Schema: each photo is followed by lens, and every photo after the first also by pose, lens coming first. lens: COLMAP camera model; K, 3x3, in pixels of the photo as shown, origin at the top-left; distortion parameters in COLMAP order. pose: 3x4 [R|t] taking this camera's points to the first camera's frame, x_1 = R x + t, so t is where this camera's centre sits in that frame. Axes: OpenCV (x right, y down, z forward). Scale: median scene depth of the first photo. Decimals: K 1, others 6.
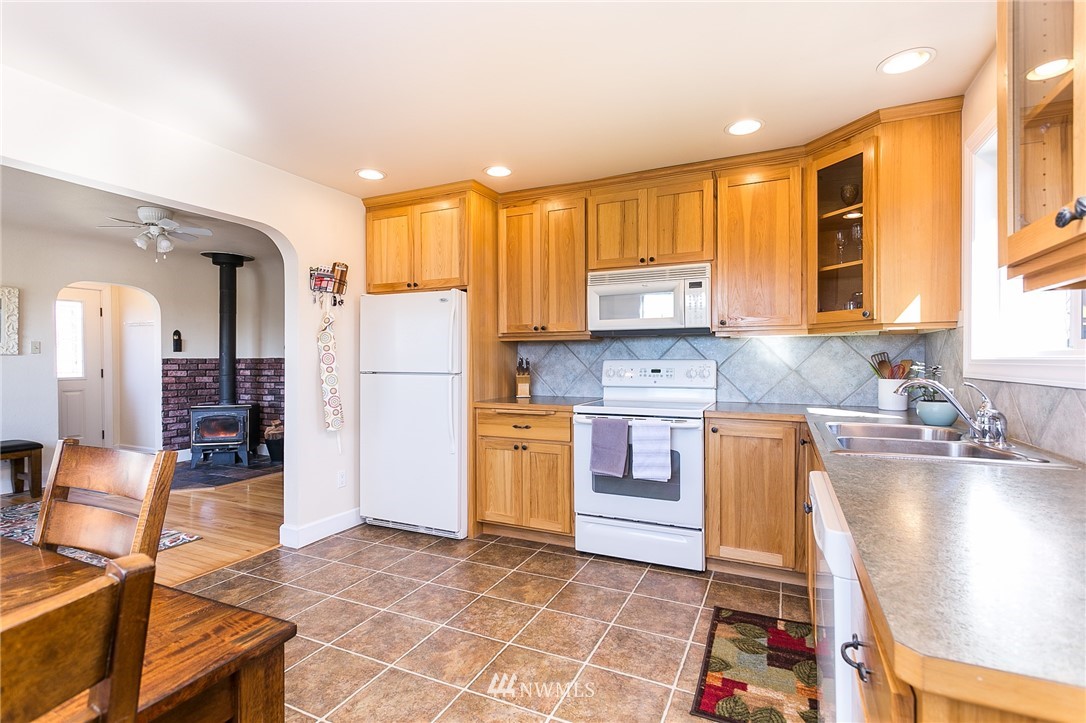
lens RADIAL K [[511.7, 0, 543.6], [0, 511.7, 361.0], [0, 0, 1]] dist [0.000670, 0.000740]
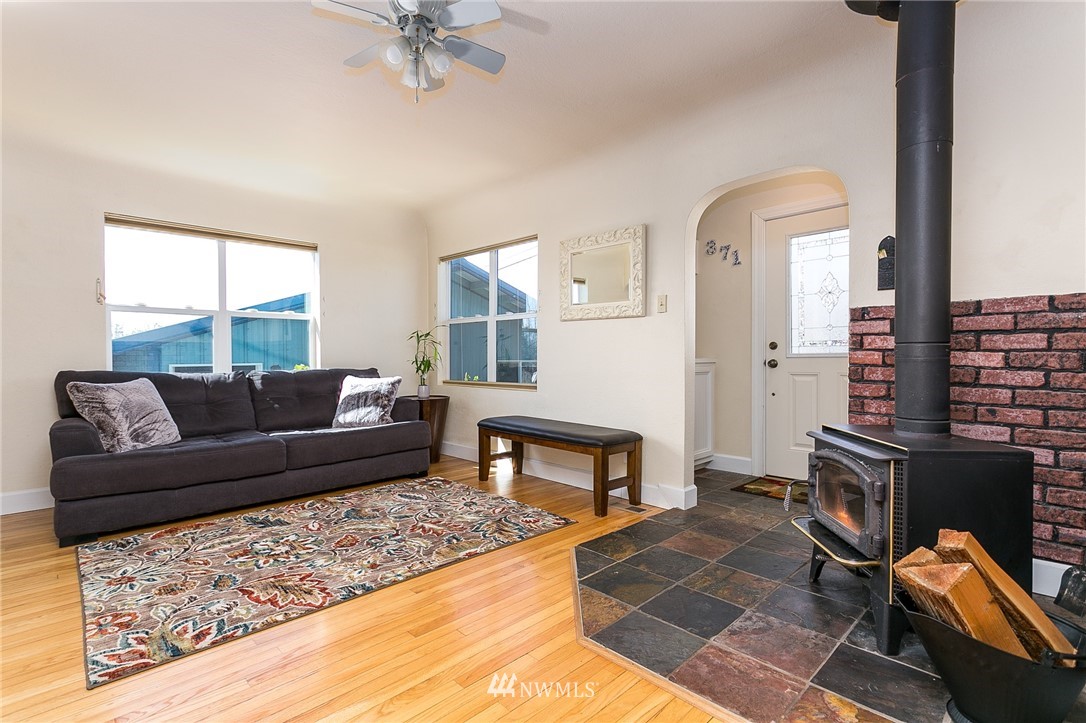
lens RADIAL K [[511.7, 0, 542.8], [0, 511.7, 361.8], [0, 0, 1]] dist [0.000670, 0.000740]
pose [[-0.356654, 0.013365, -0.934141, -0.392653], [0.001944, 0.999906, 0.013563, 0.057456], [0.934235, 0.003021, -0.356646, 1.500020]]
